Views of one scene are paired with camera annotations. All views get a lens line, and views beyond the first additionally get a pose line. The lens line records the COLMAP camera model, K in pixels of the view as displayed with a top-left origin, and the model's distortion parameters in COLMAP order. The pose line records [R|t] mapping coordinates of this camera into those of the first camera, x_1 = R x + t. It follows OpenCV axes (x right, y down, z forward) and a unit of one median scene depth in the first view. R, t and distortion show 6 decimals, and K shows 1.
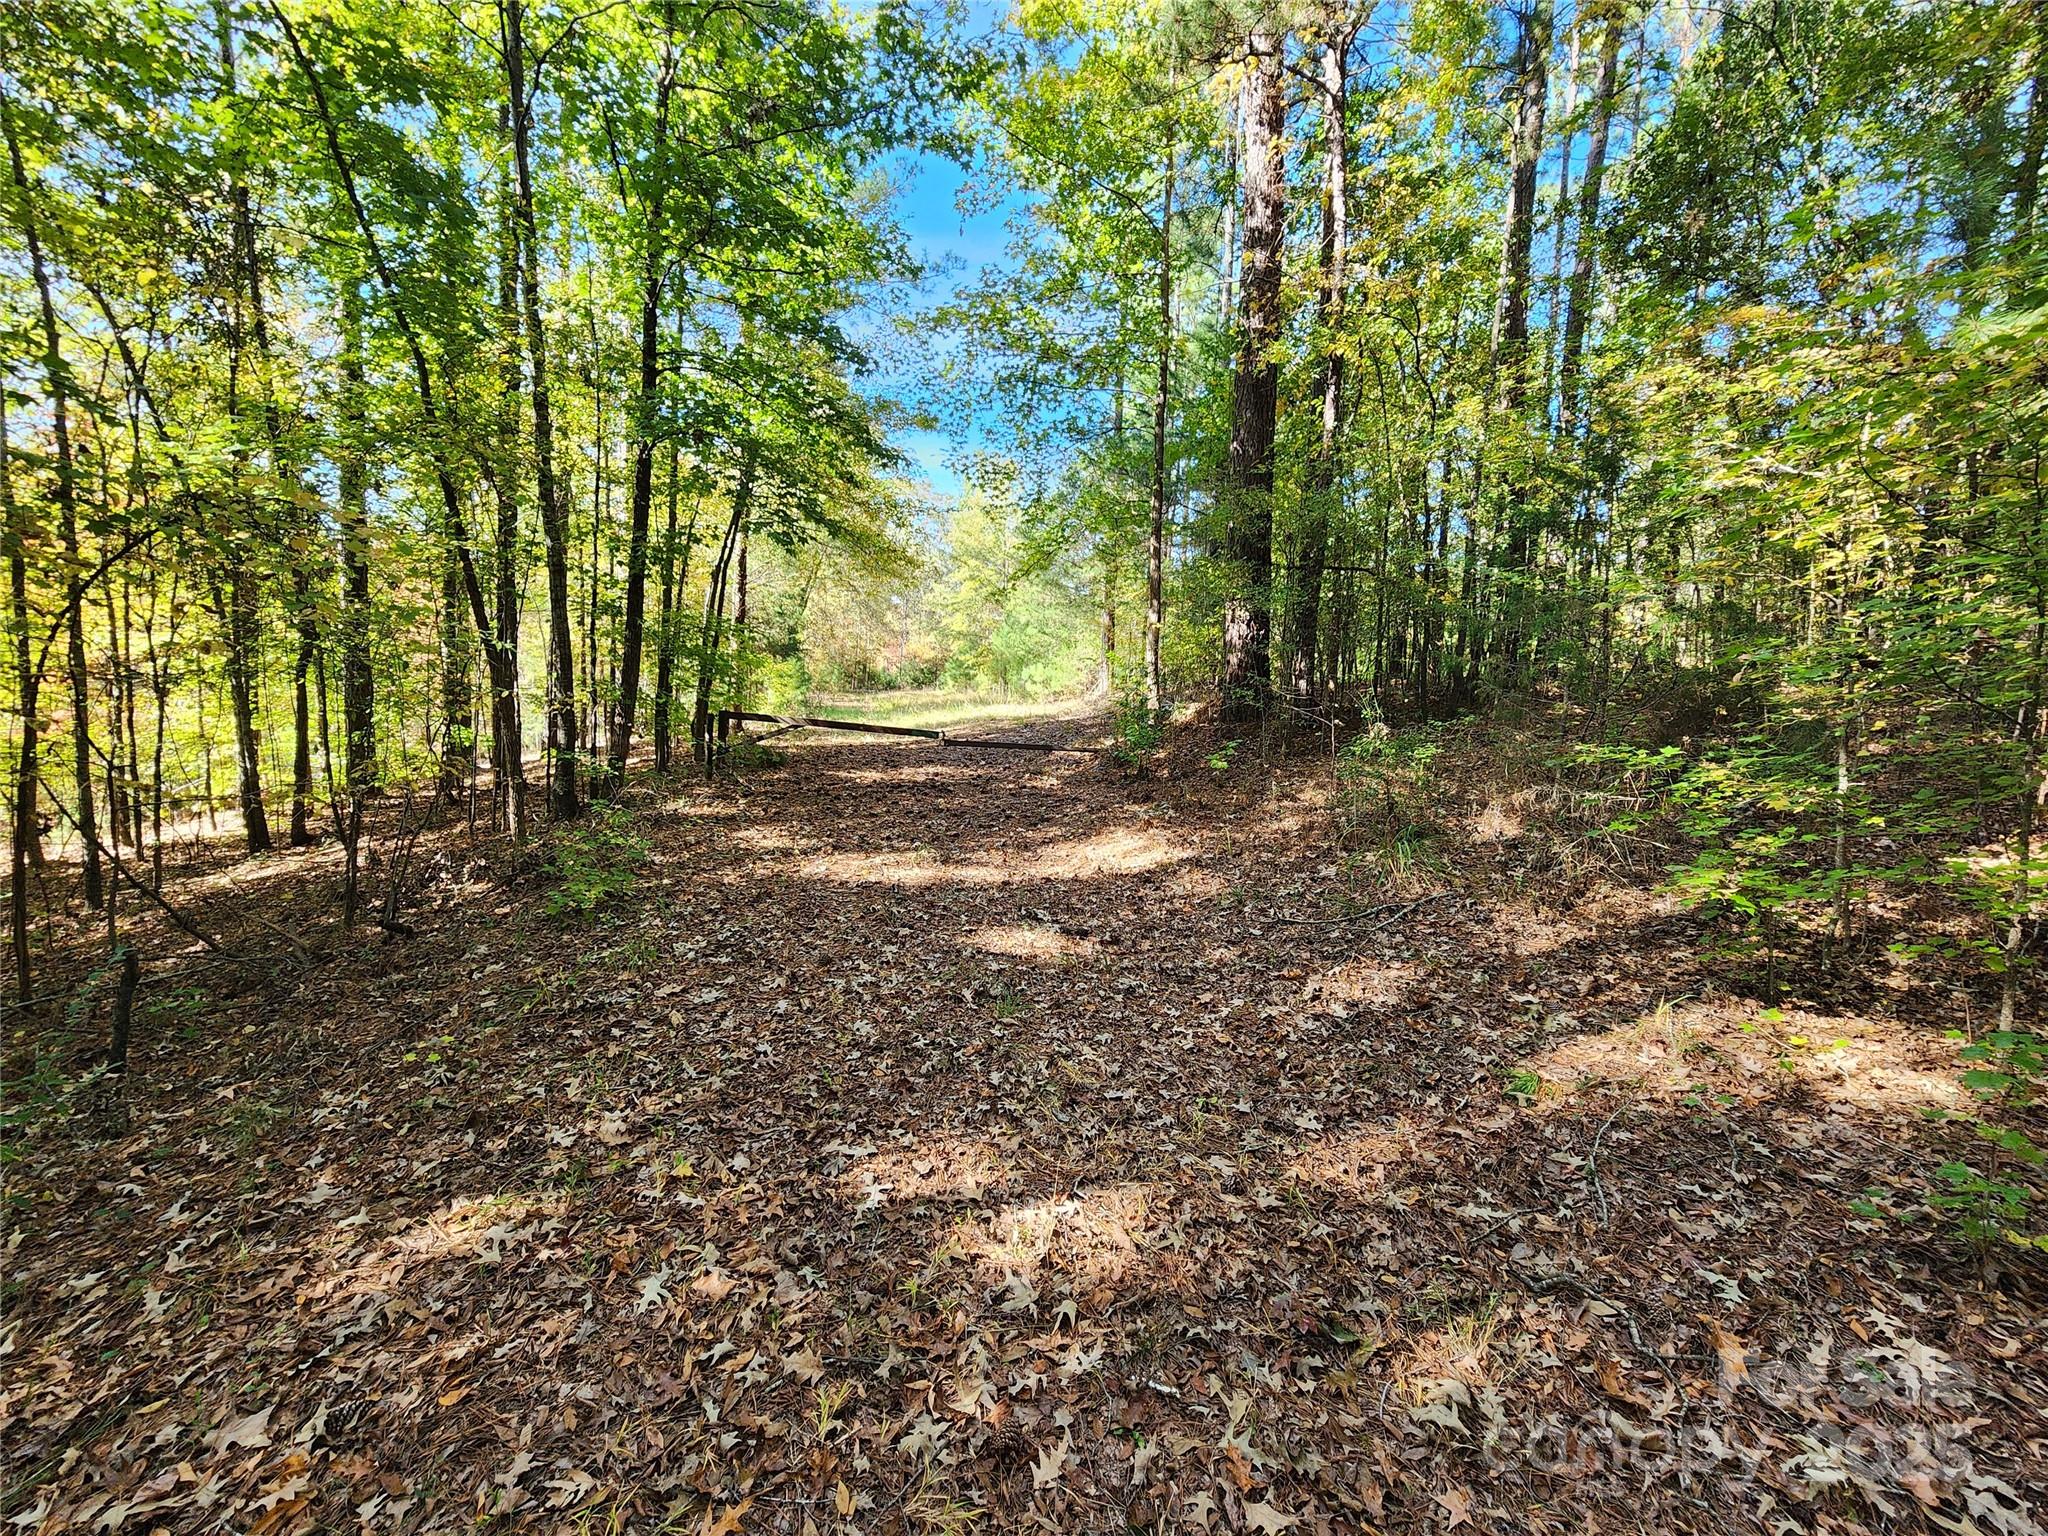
lens RADIAL K [[848.4, 0, 1023.1], [0, 848.4, 744.7], [0, 0, 1]] dist [0.000138, -0.000059]
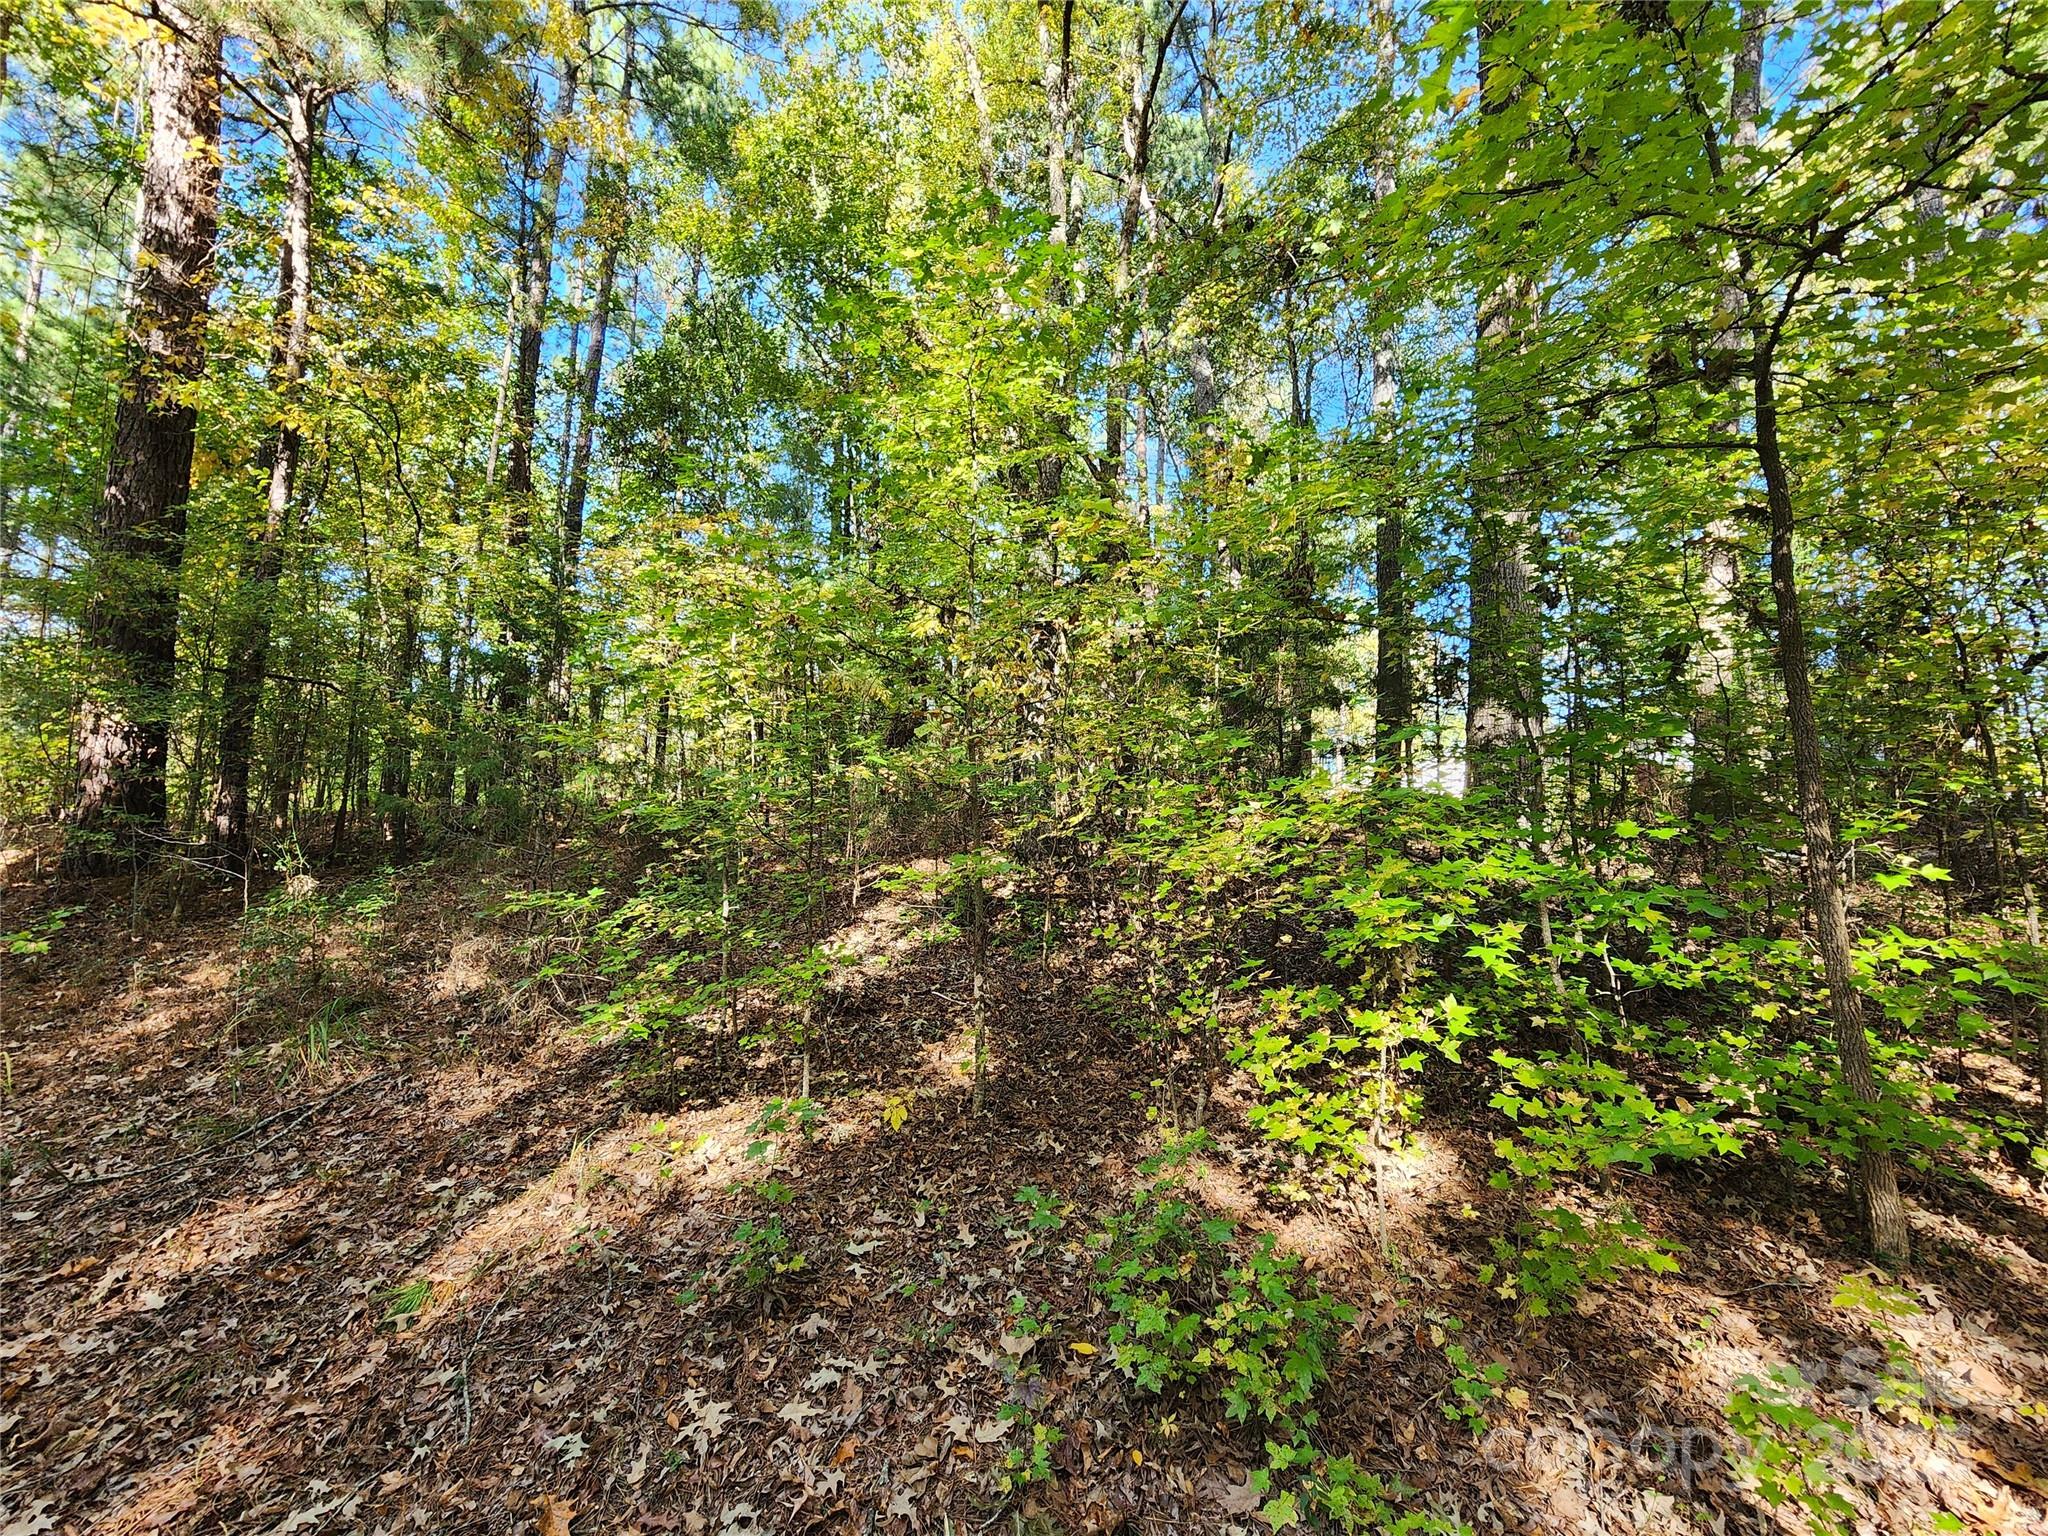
lens RADIAL K [[847.0, 0, 1033.2], [0, 847.0, 753.0], [0, 0, 1]] dist [-0.000519, 0.000002]
pose [[0.506135, 0.062609, 0.860179, 0.098545], [0.059722, 0.992423, -0.107375, -0.018042], [-0.860384, 0.105718, 0.498561, -0.029960]]
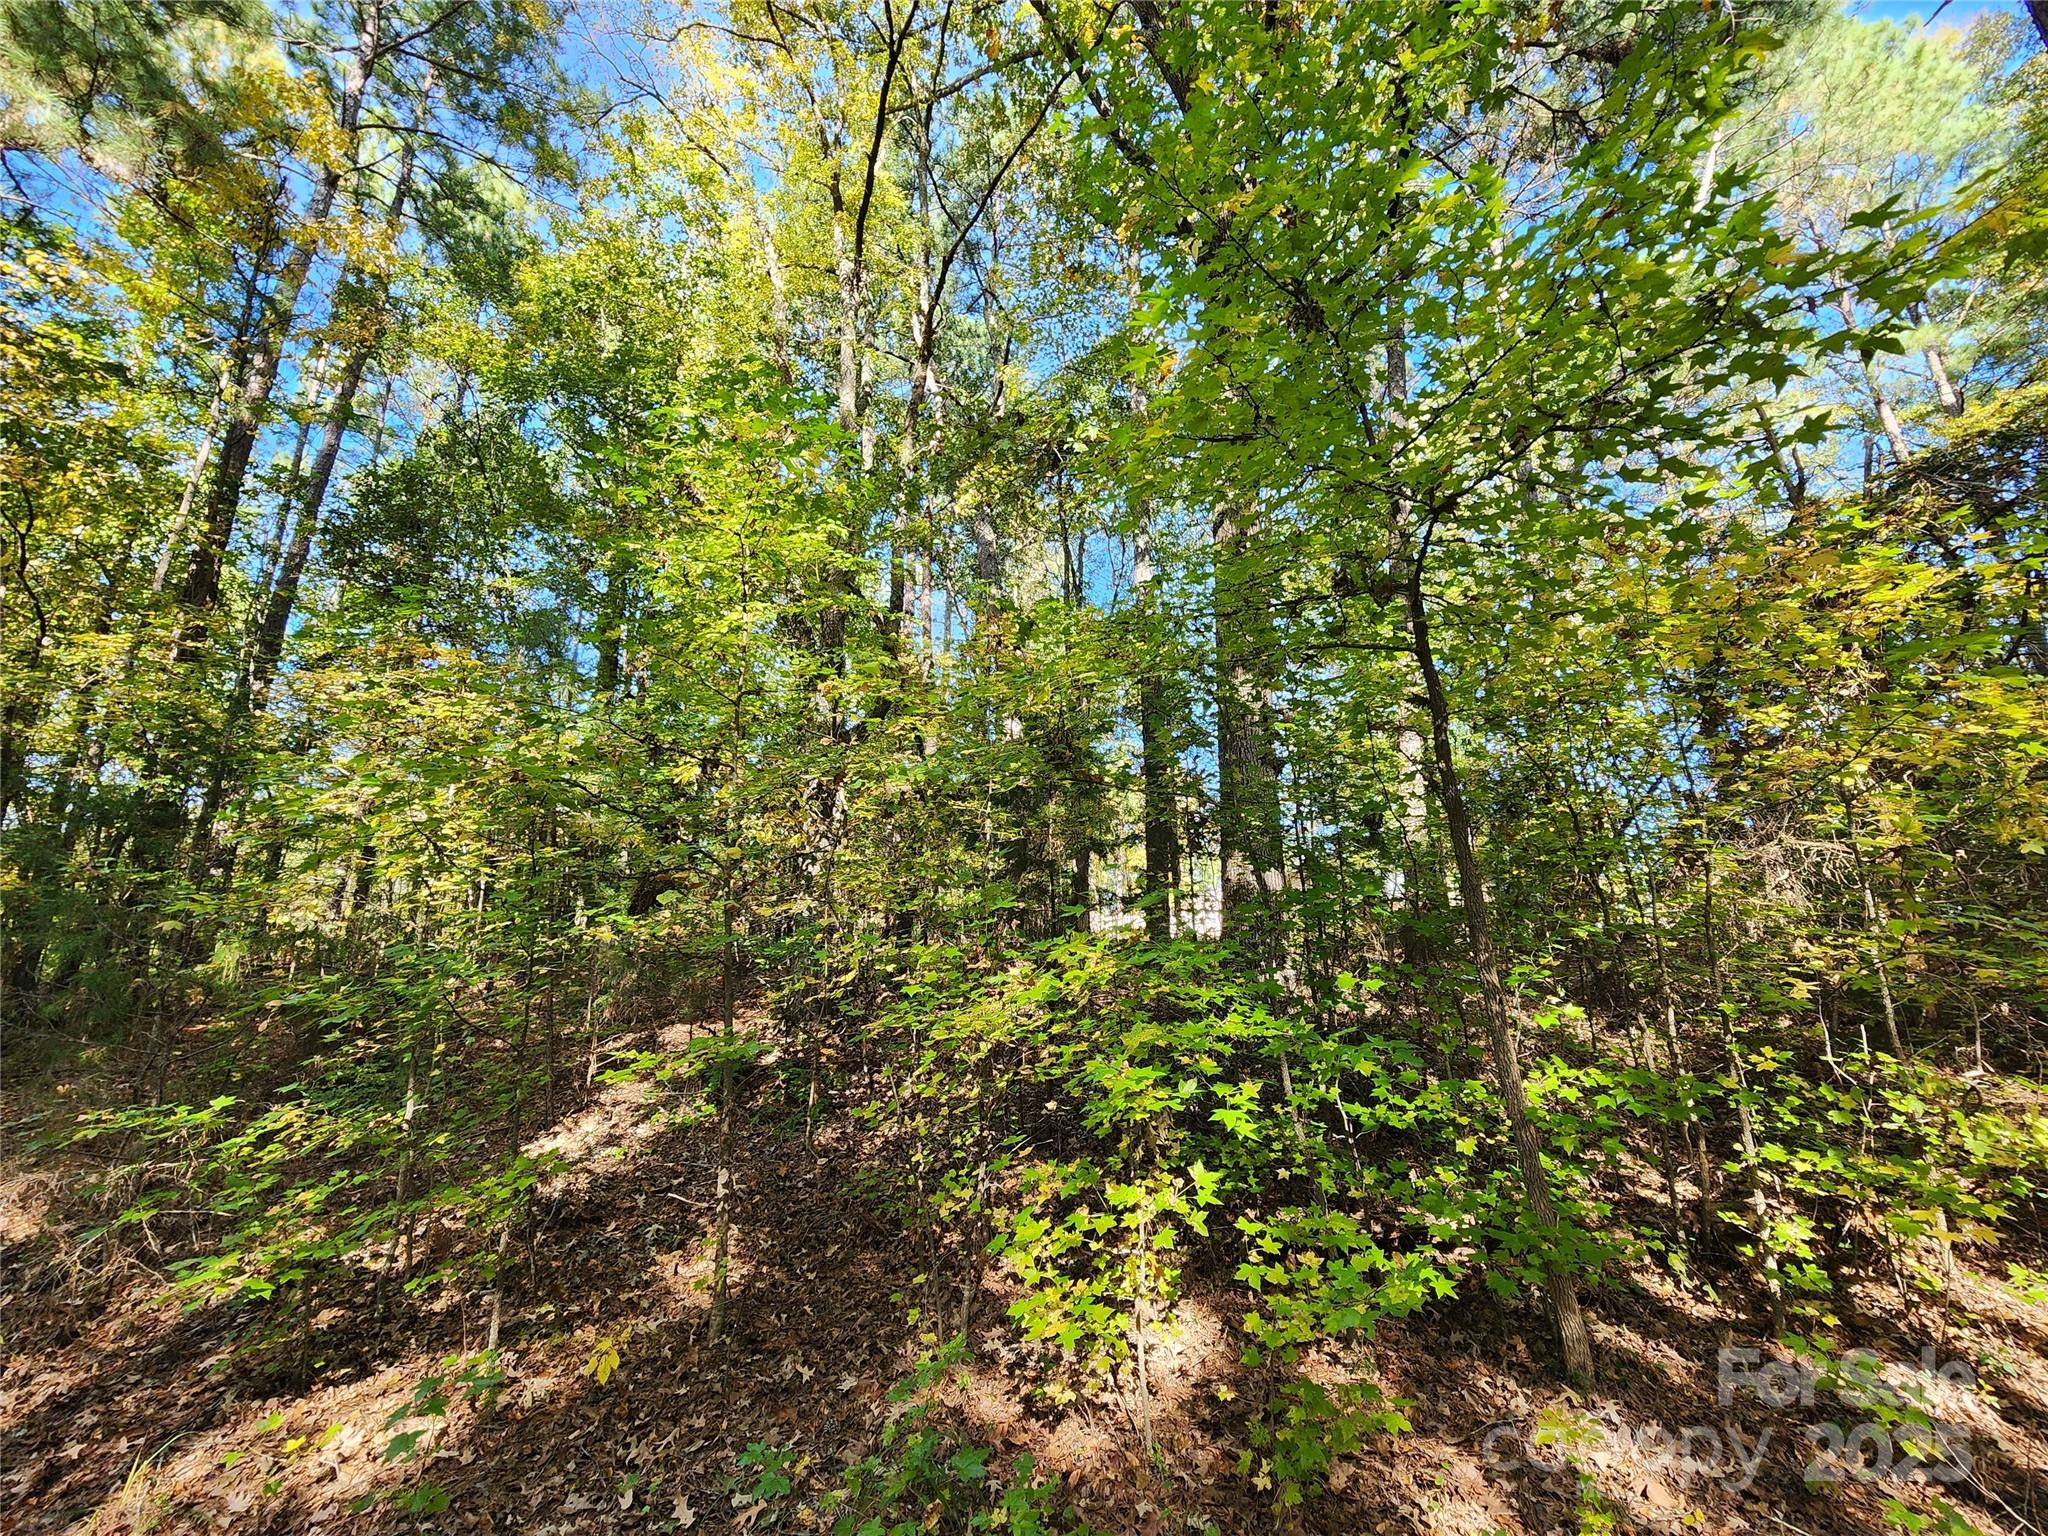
lens RADIAL K [[846.3, 0, 1037.2], [0, 846.3, 752.2], [0, 0, 1]] dist [-0.003142, 0.001710]
pose [[0.280492, 0.210664, 0.936453, 0.108166], [0.097406, 0.964335, -0.246111, -0.039952], [-0.954901, 0.160248, 0.249968, -0.055062]]
